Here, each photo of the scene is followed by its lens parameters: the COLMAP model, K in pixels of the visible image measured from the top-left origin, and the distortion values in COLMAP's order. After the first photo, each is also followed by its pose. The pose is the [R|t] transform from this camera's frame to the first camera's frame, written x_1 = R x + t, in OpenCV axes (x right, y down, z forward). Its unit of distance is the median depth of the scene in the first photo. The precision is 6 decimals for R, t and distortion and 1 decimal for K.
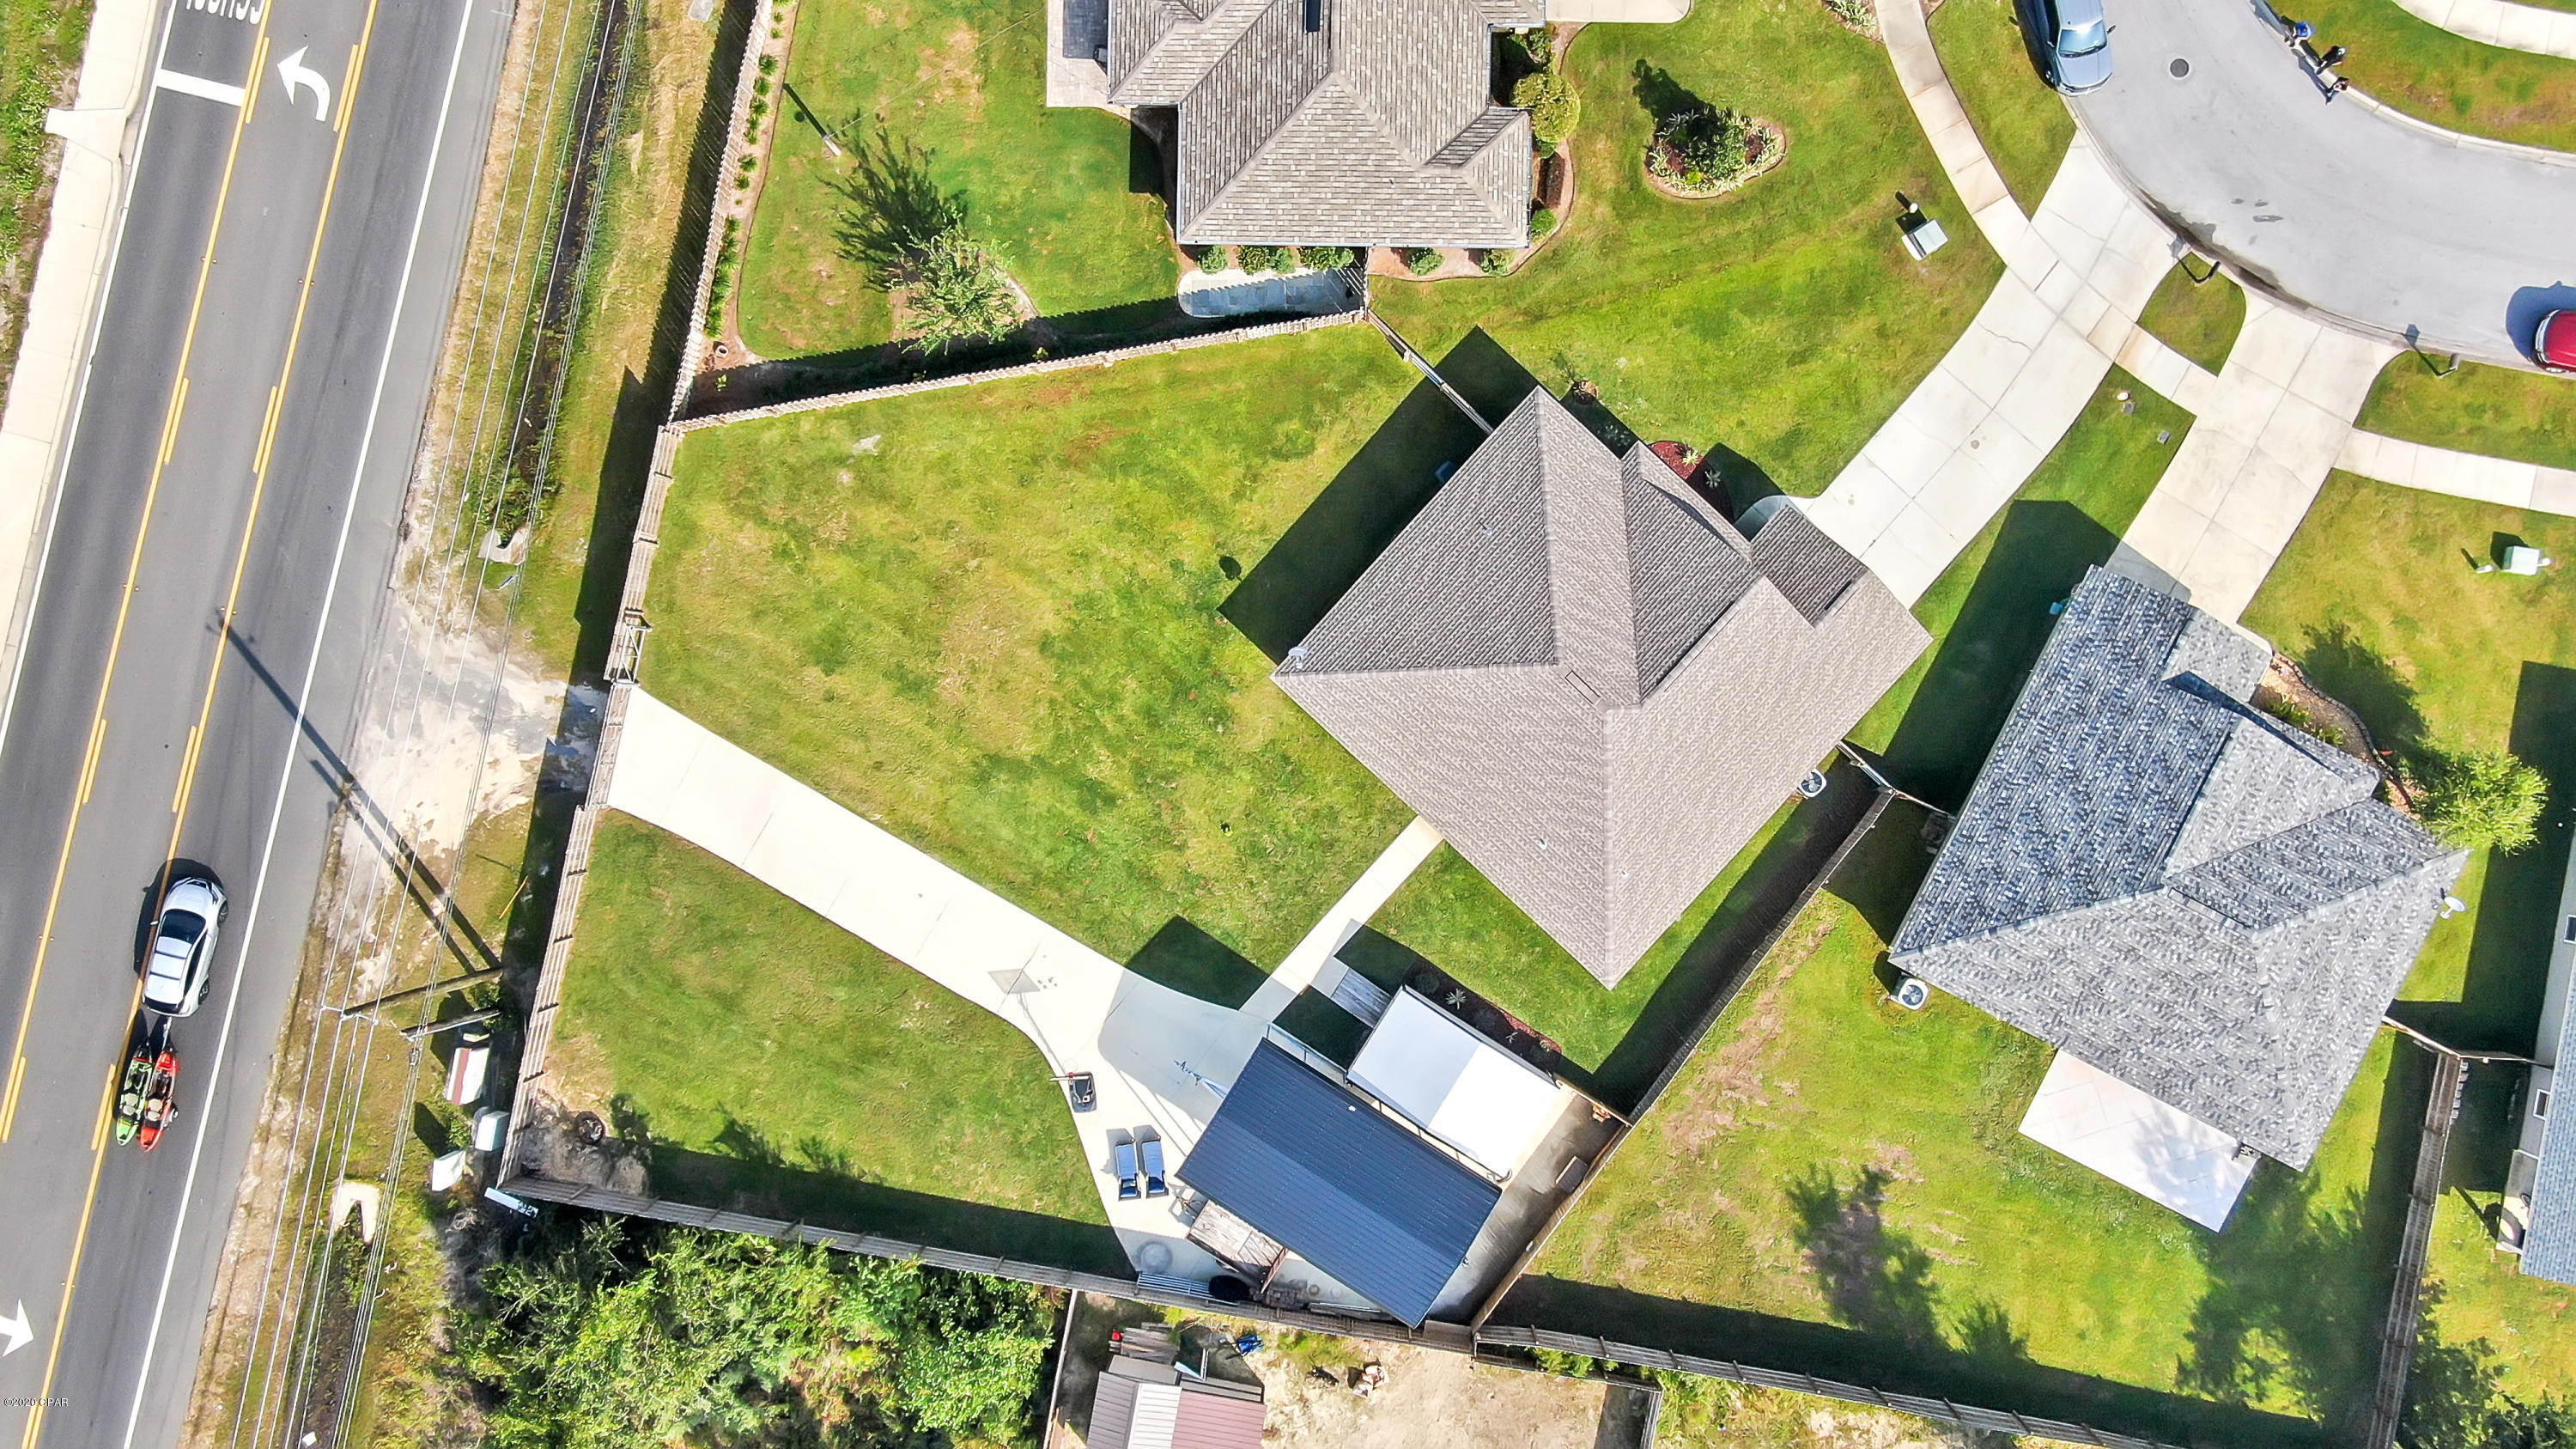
lens RADIAL K [[2485.4, 0, 1288.0], [0, 2485.4, 724.5], [0, 0, 1]] dist [-0.005692, 0.032740]
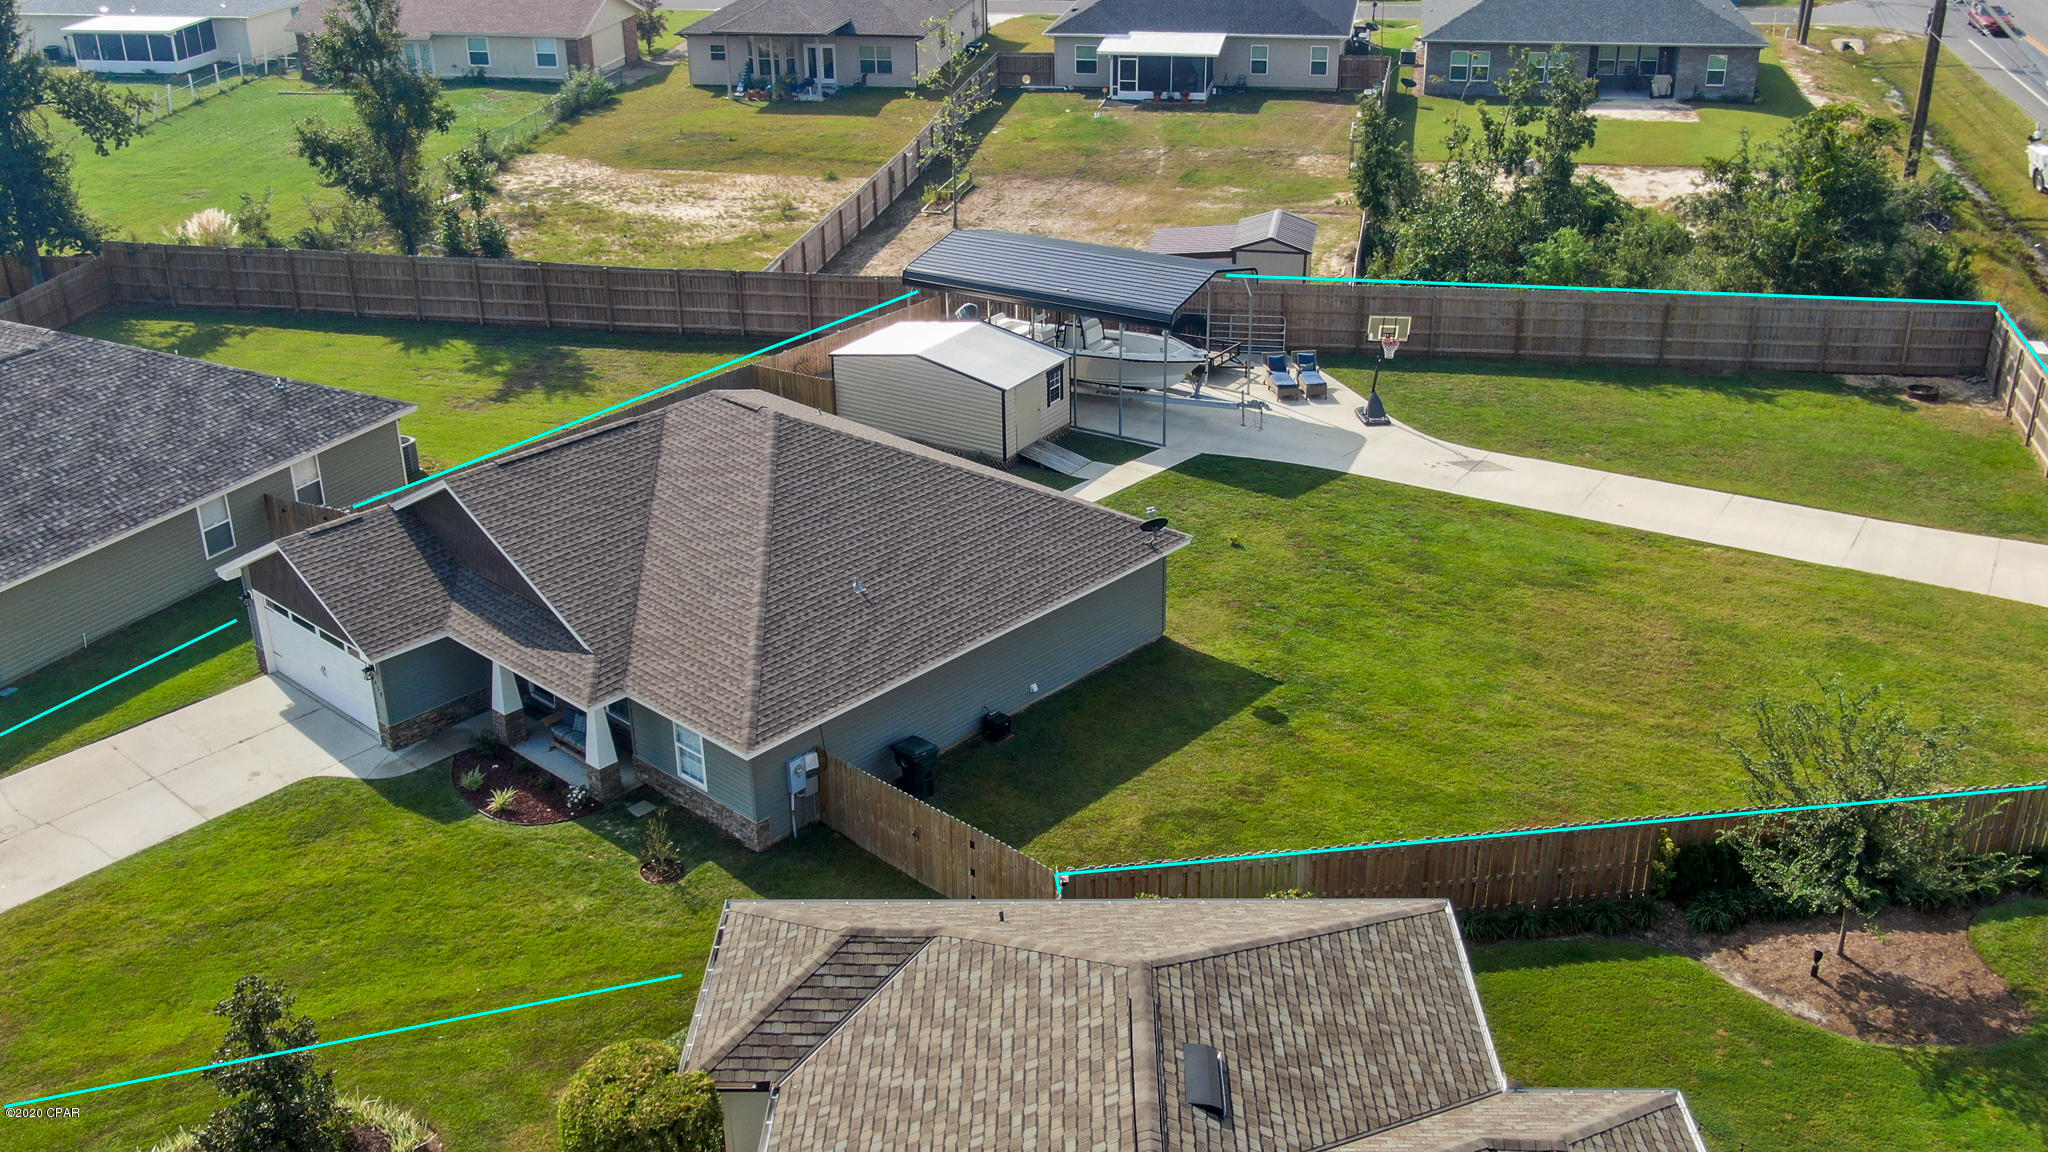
lens RADIAL K [[1954.3, 0, 1024.0], [0, 1954.3, 576.0], [0, 0, 1]] dist [-0.002254, 0.005279]
pose [[-0.999510, 0.024654, 0.019293, 0.028389], [0.006995, -0.424807, 0.905257, -0.499982], [0.030514, 0.904948, 0.424426, 0.756488]]
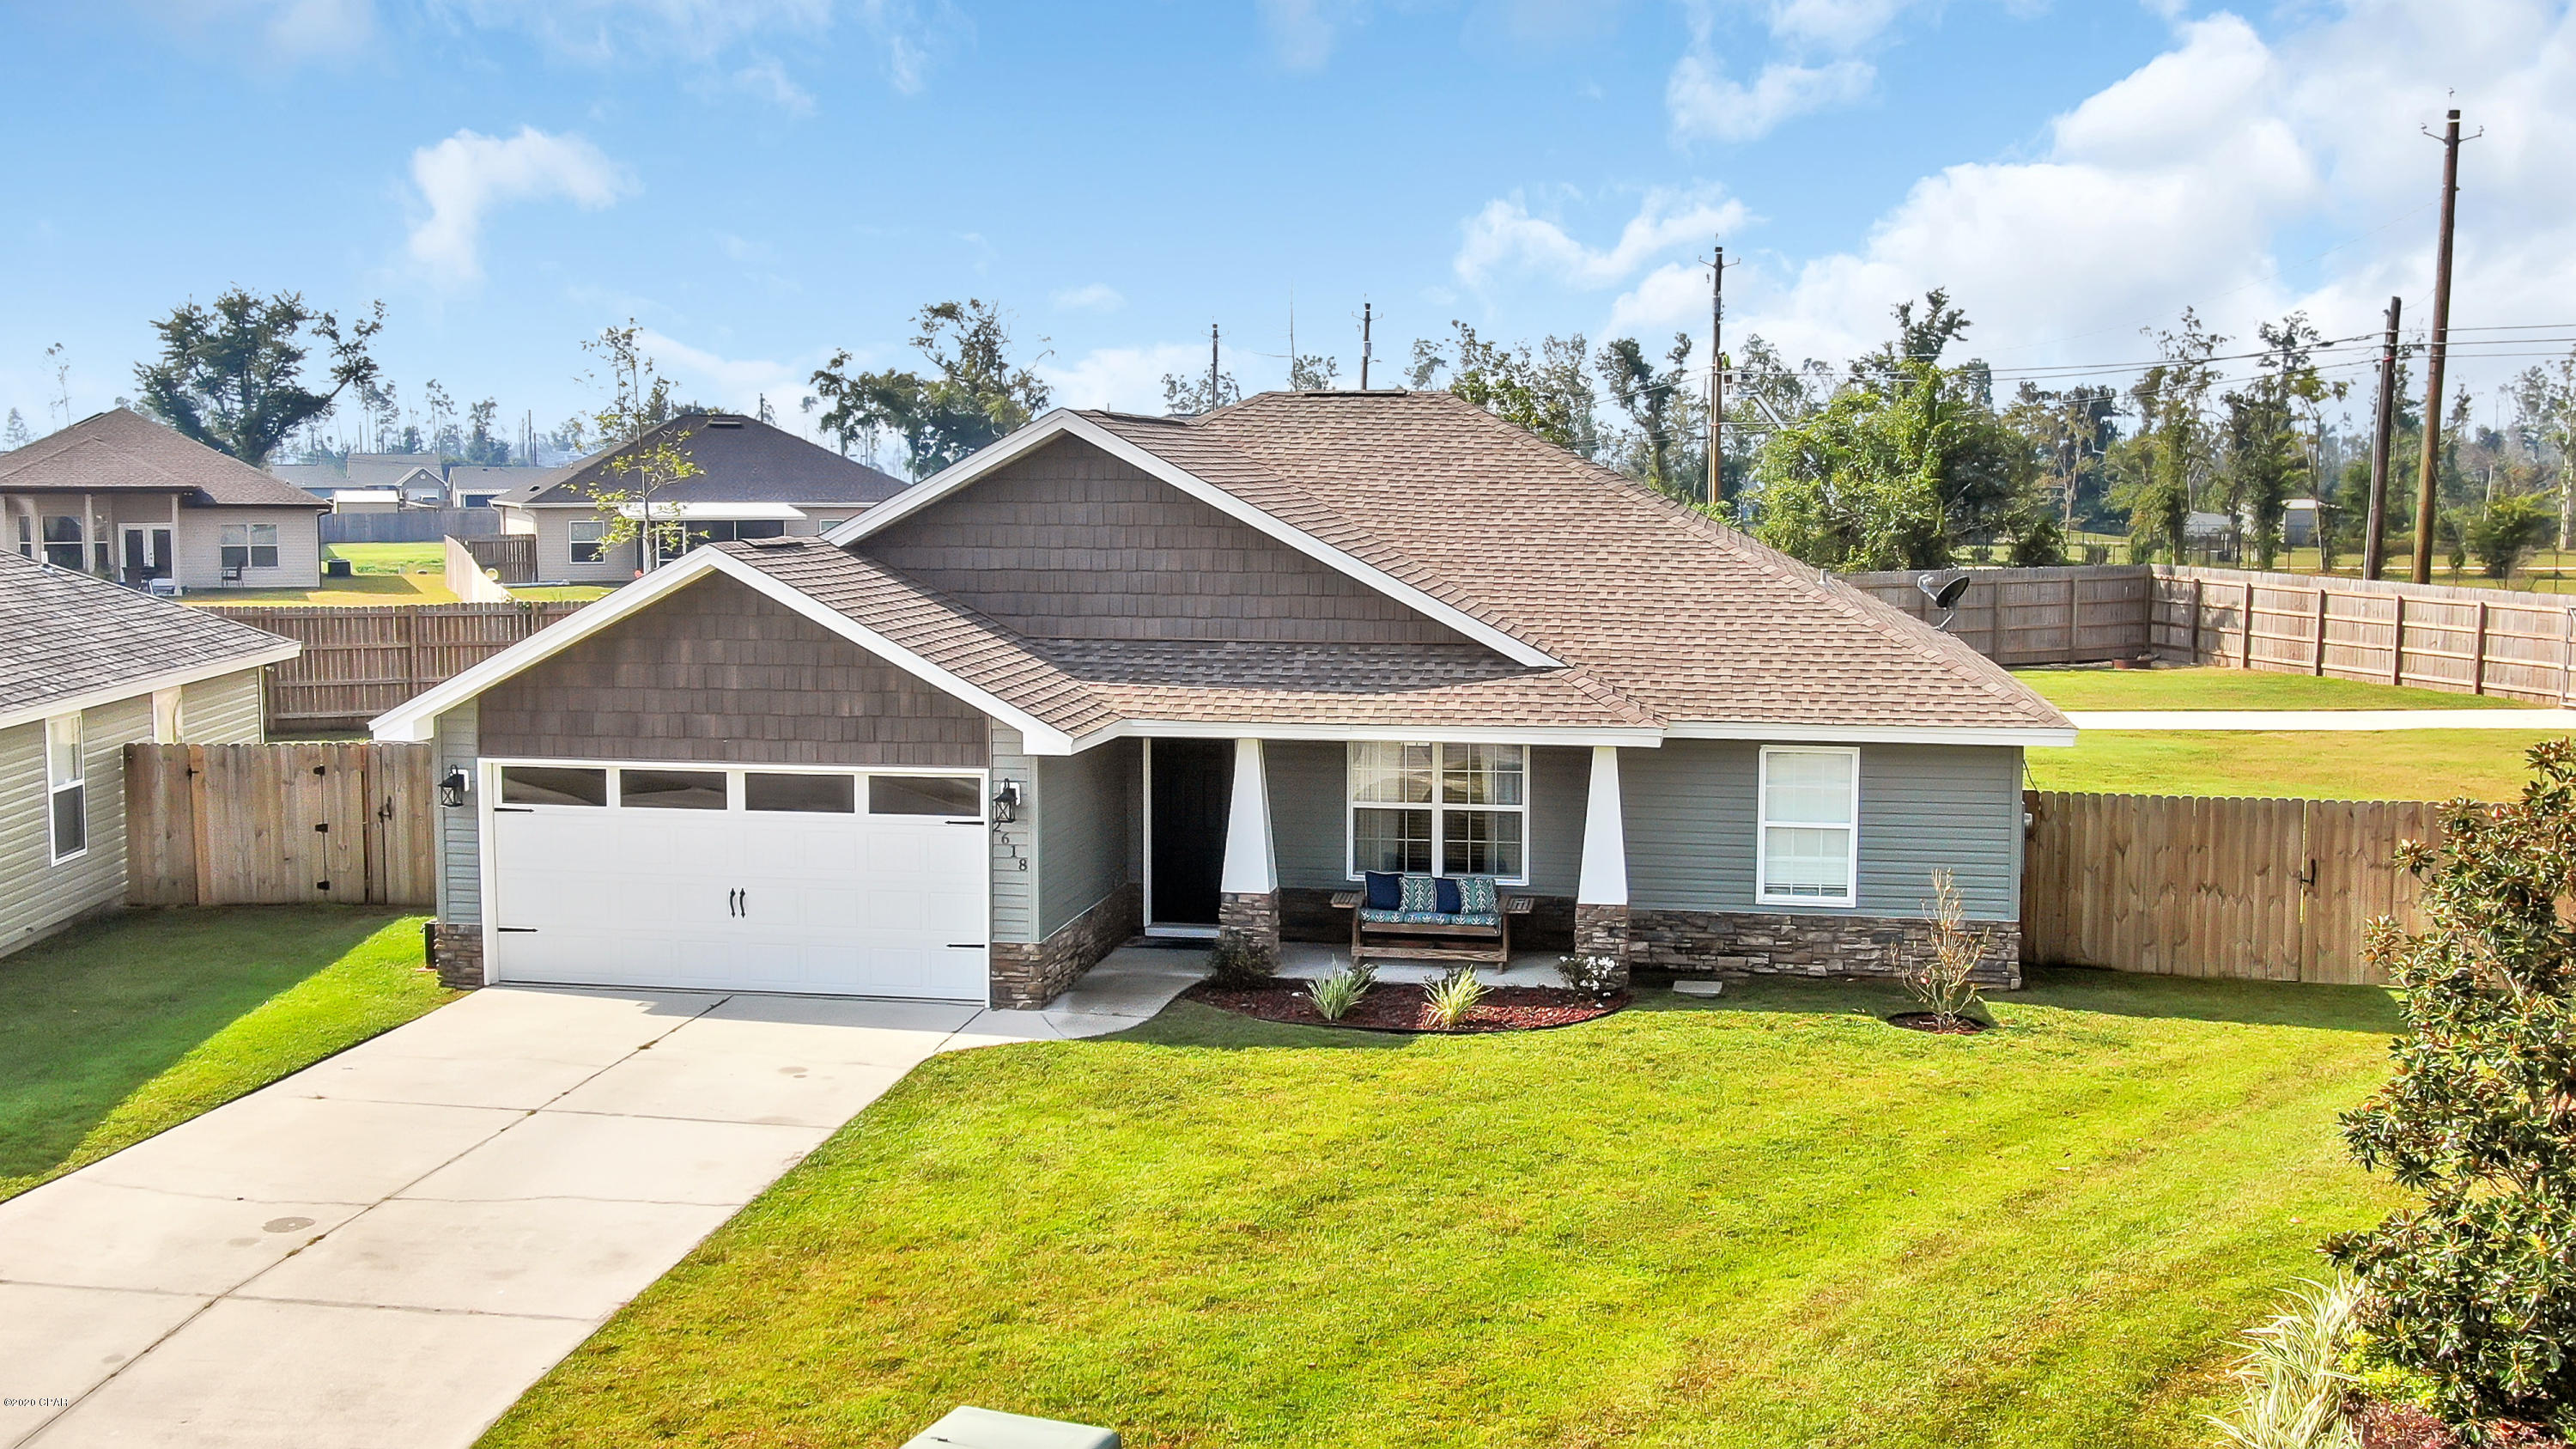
lens RADIAL K [[2485.4, 0, 1288.0], [0, 2485.4, 724.5], [0, 0, 1]] dist [-0.005692, 0.032740]
pose [[-0.843828, 0.066134, -0.532522, 0.310260], [-0.536561, -0.090109, 0.839037, -0.309898], [0.007504, 0.993734, 0.111521, 0.938755]]
